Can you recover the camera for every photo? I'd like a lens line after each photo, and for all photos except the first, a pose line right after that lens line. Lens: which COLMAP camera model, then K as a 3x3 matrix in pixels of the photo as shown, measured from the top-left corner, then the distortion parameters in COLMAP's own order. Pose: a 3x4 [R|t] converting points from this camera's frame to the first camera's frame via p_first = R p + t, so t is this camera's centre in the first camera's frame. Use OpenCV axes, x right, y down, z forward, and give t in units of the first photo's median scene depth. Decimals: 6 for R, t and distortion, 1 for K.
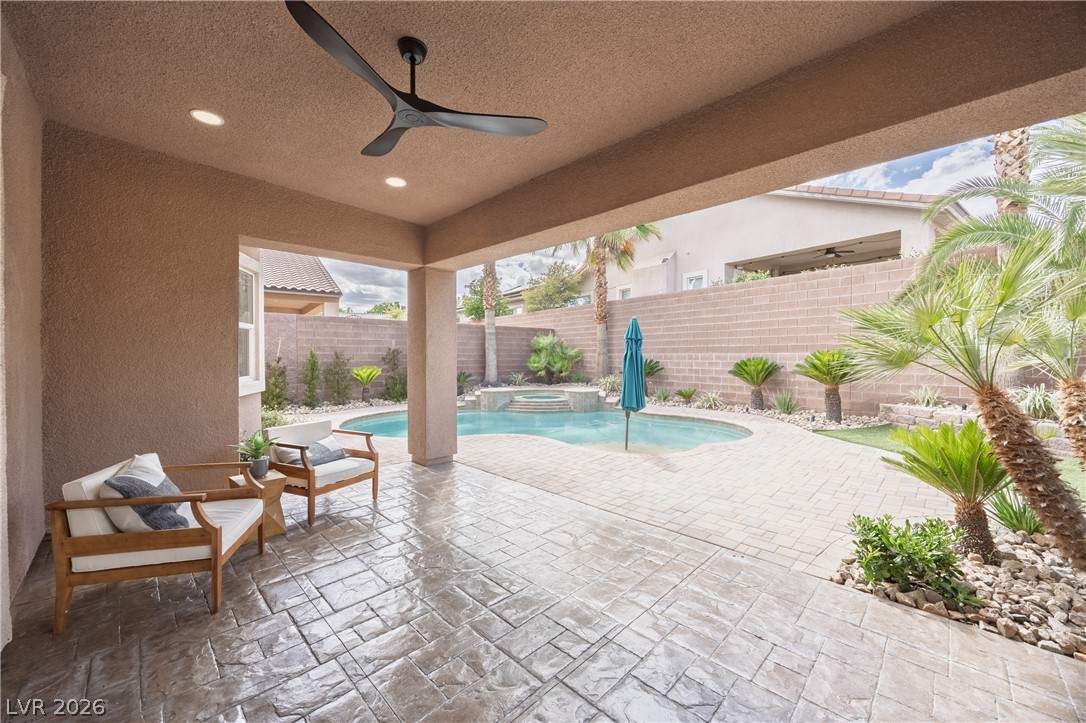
lens RADIAL K [[411.8, 0, 541.5], [0, 411.8, 357.6], [0, 0, 1]] dist [0.003619, -0.000096]
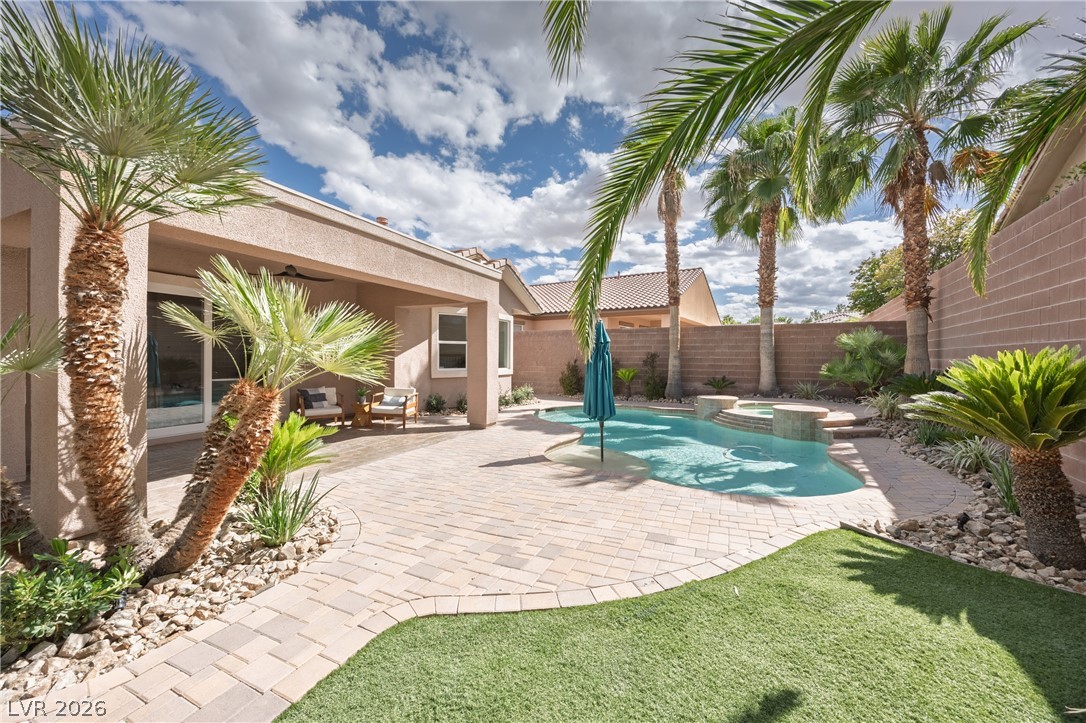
lens RADIAL K [[411.8, 0, 539.0], [0, 411.8, 359.5], [0, 0, 1]] dist [0.003619, -0.000096]
pose [[0.341341, 0.008952, -0.939897, 0.625975], [-0.011377, 0.999921, 0.005392, -0.005926], [0.939871, 0.008853, 0.341415, 0.320291]]
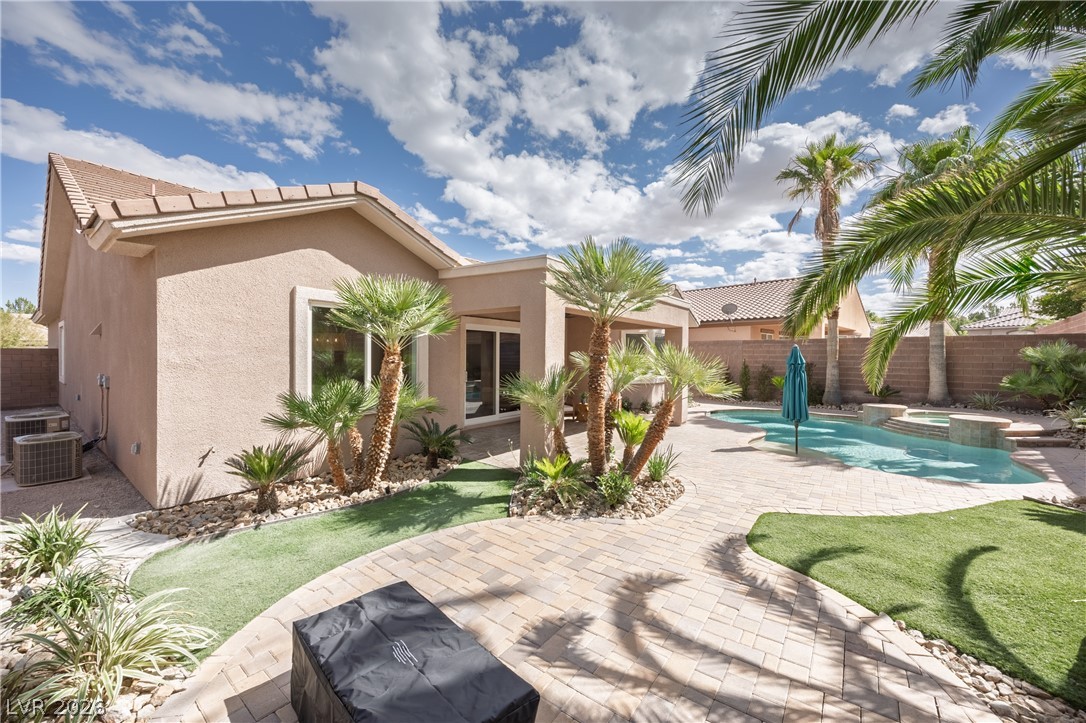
lens RADIAL K [[411.8, 0, 541.5], [0, 411.8, 358.3], [0, 0, 1]] dist [0.003619, -0.000096]
pose [[0.114197, 0.008473, -0.993422, 0.803860], [-0.009969, 0.999923, 0.007383, -0.036054], [0.993408, 0.009060, 0.114273, 0.059058]]
